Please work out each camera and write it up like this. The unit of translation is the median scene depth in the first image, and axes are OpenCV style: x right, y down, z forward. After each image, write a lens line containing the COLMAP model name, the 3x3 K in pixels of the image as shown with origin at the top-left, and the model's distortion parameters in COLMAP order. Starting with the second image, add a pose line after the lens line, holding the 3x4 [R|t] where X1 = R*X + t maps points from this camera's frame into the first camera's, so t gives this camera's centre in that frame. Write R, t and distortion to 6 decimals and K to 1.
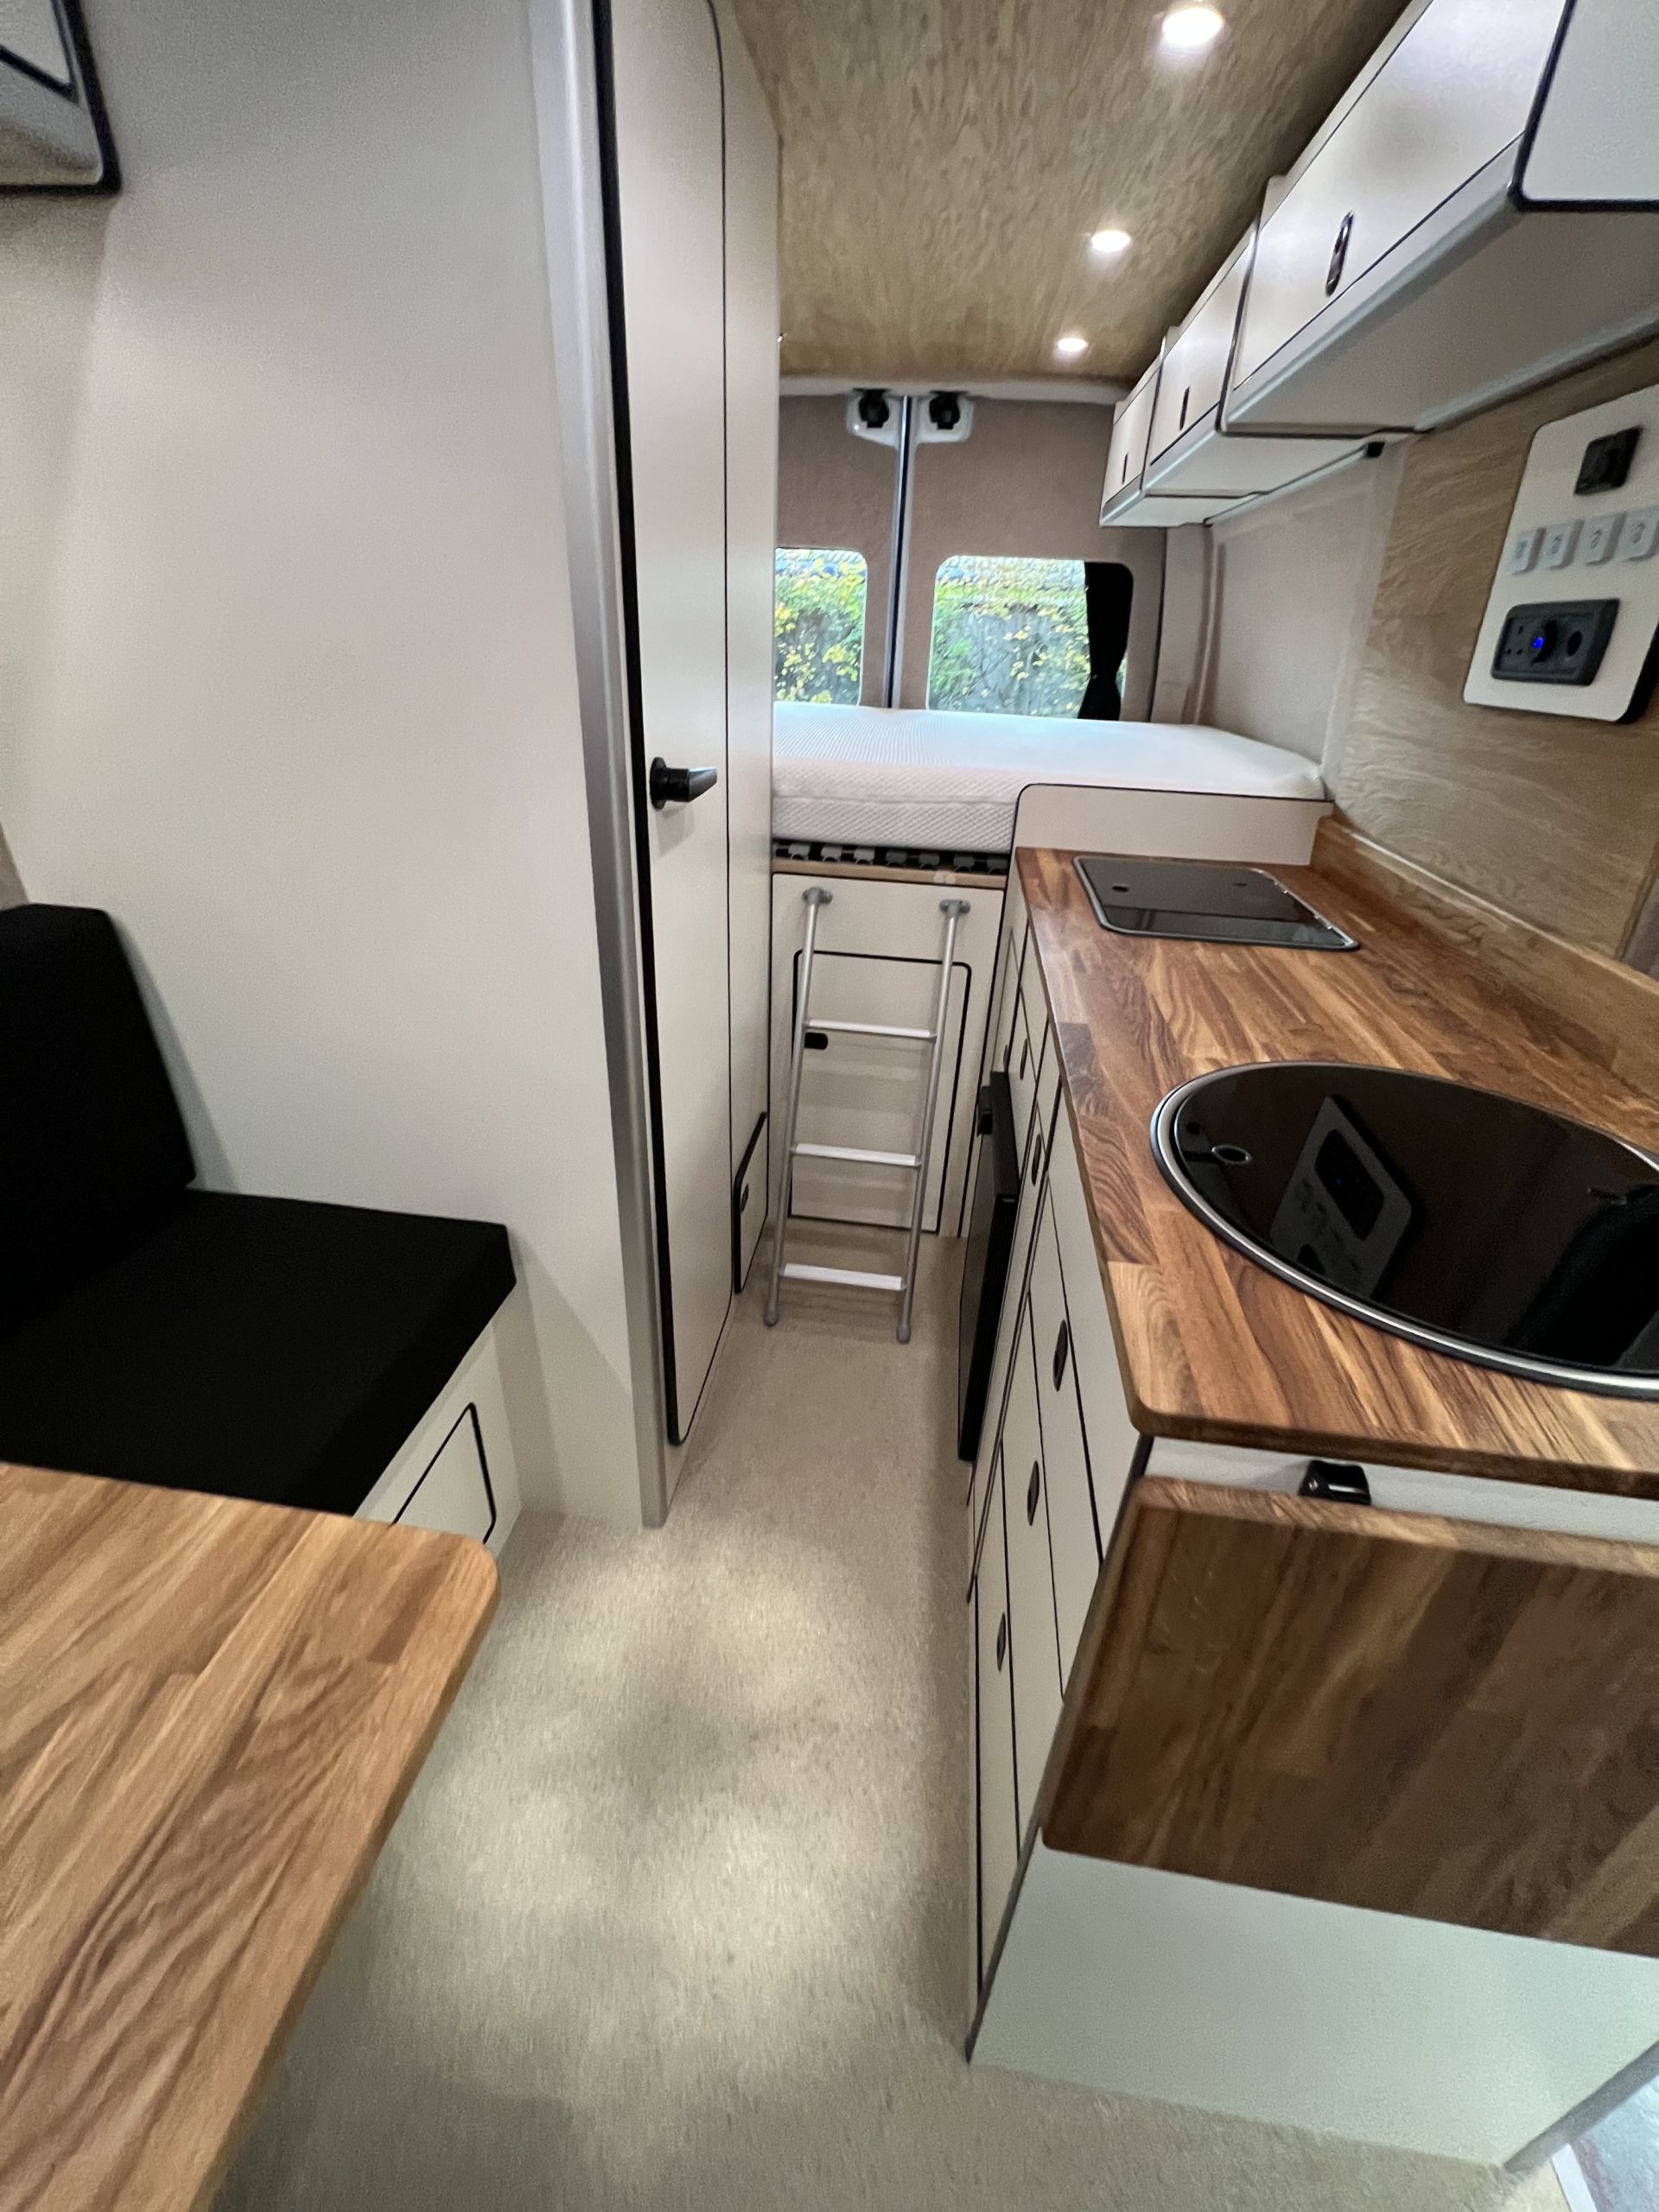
lens RADIAL K [[883.5, 0, 831.3], [0, 883.5, 1102.6], [0, 0, 1]] dist [-0.000298, -0.000255]
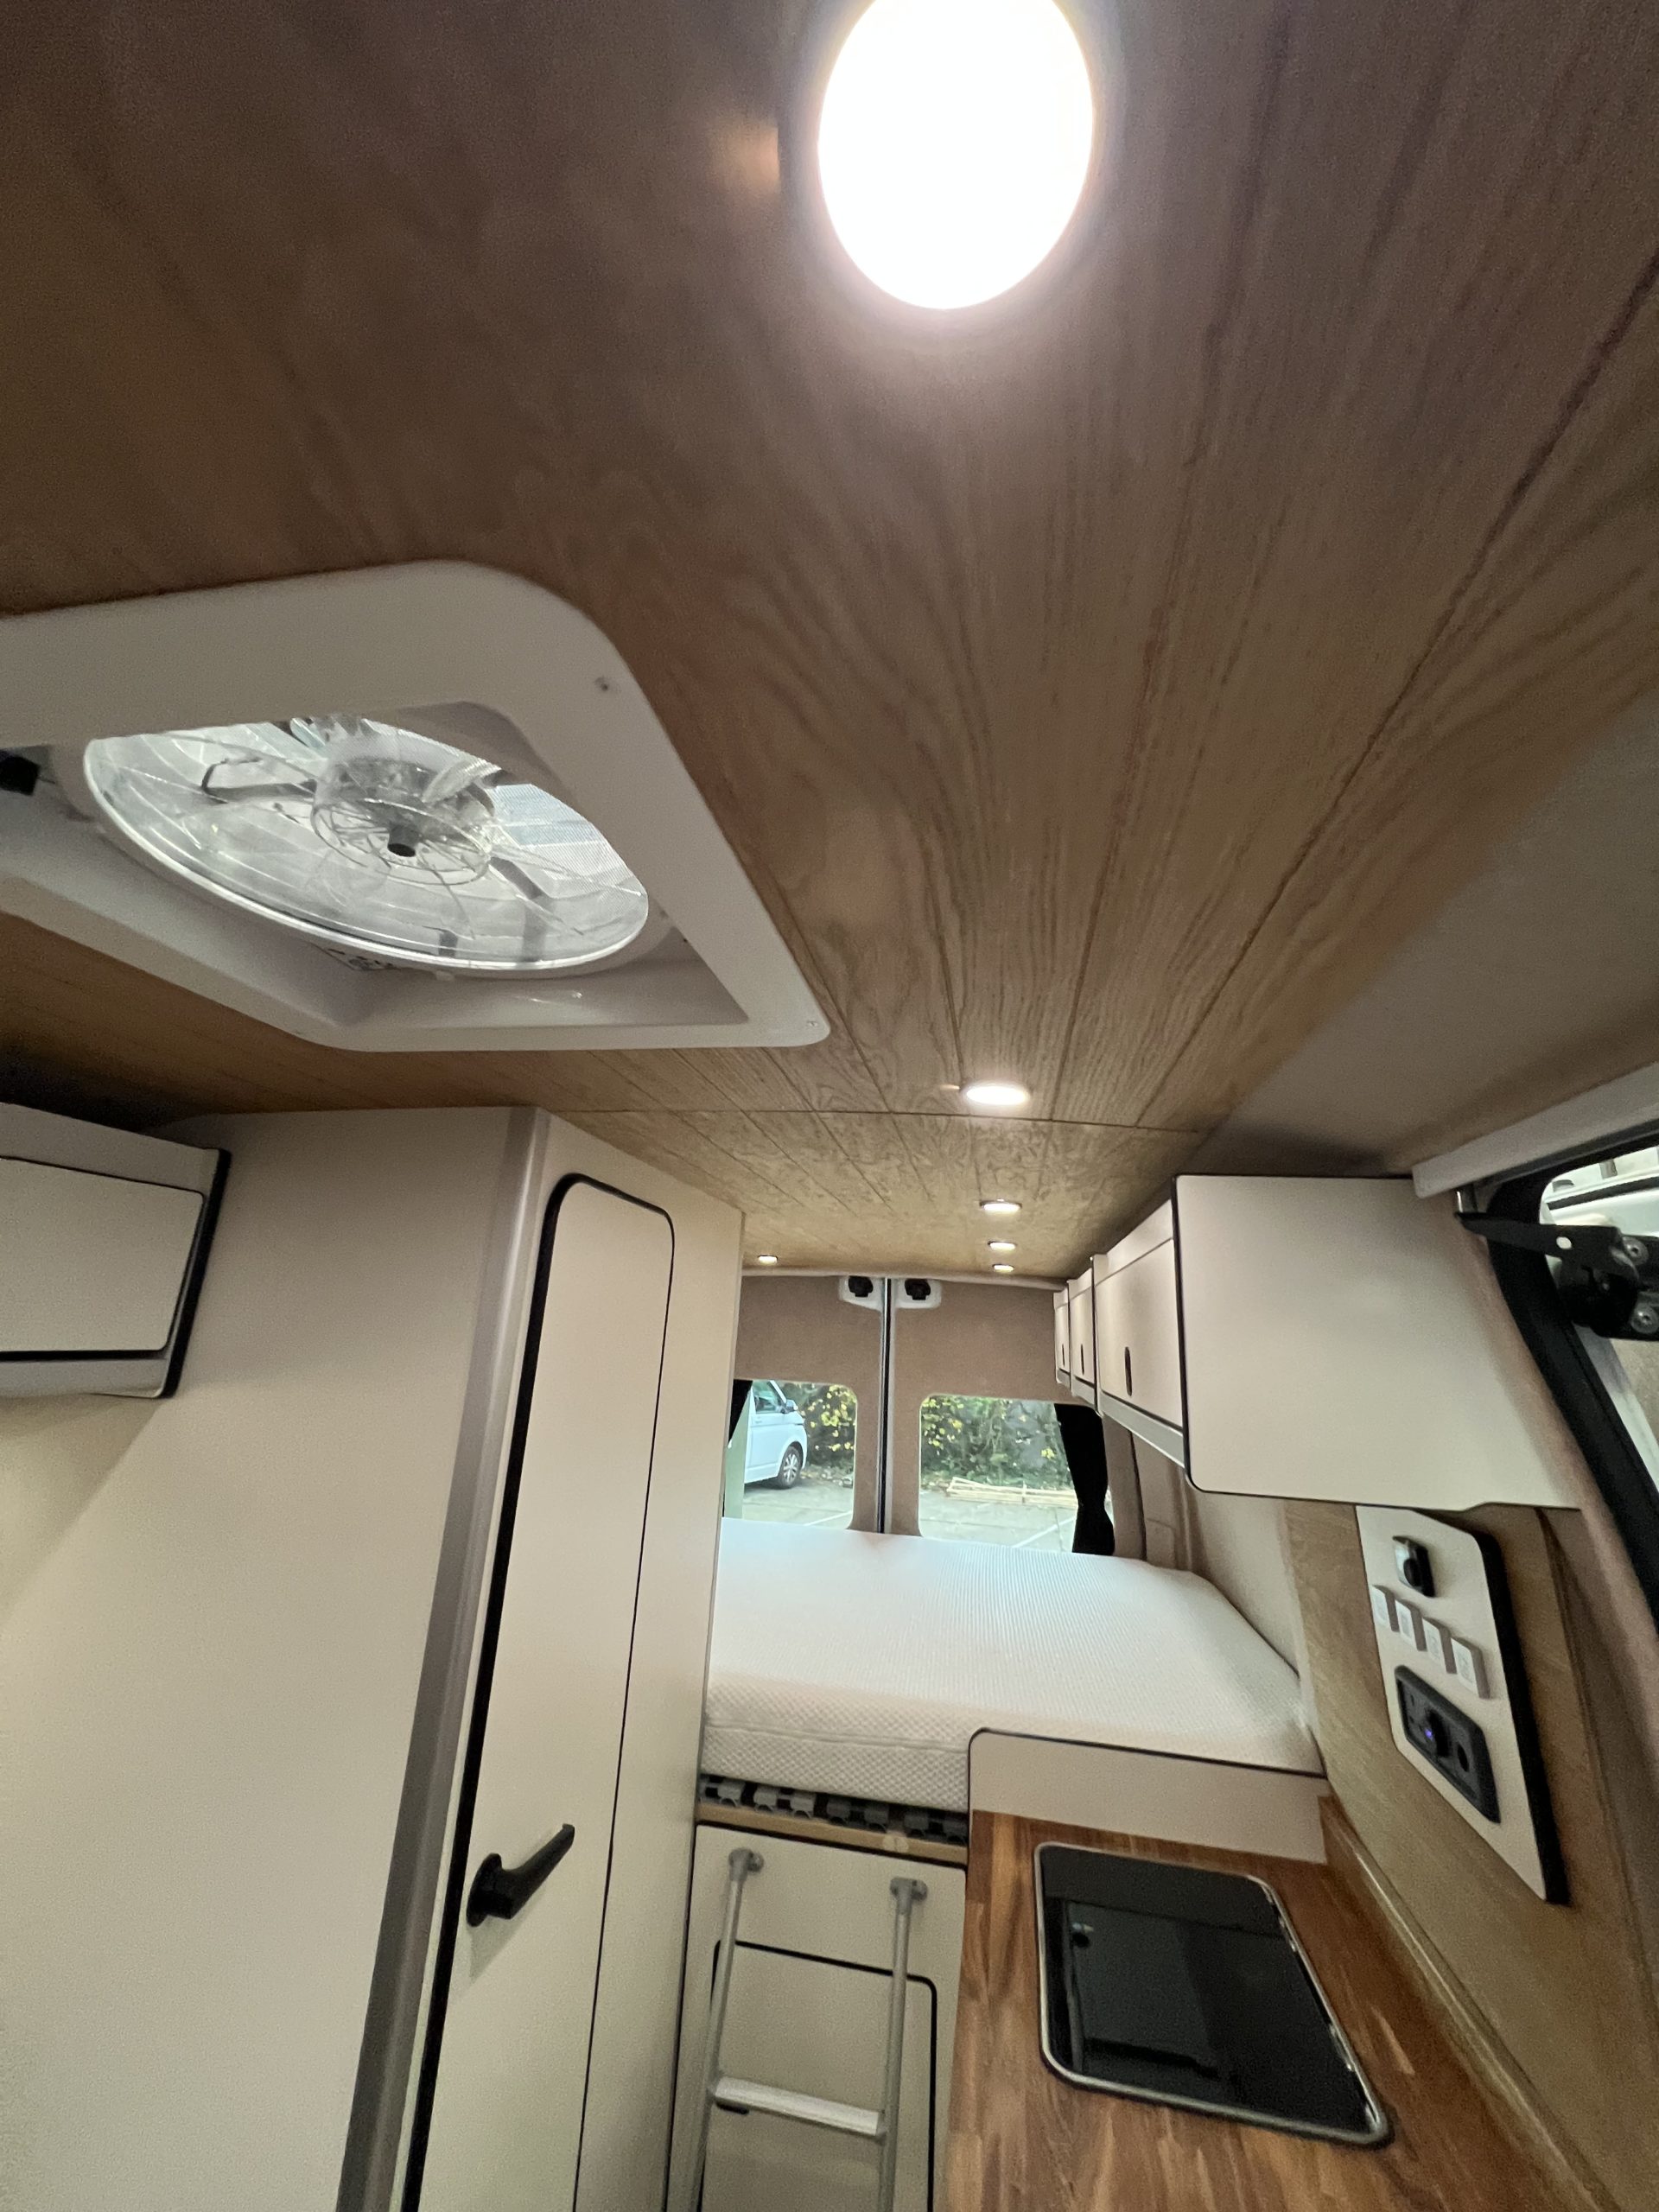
lens RADIAL K [[883.5, 0, 832.3], [0, 883.5, 1090.6], [0, 0, 1]] dist [-0.000298, -0.000255]
pose [[0.998233, -0.003751, -0.059309, 0.139500], [-0.038284, 0.722734, -0.690065, -0.218710], [0.045453, 0.691116, 0.721313, -0.126077]]
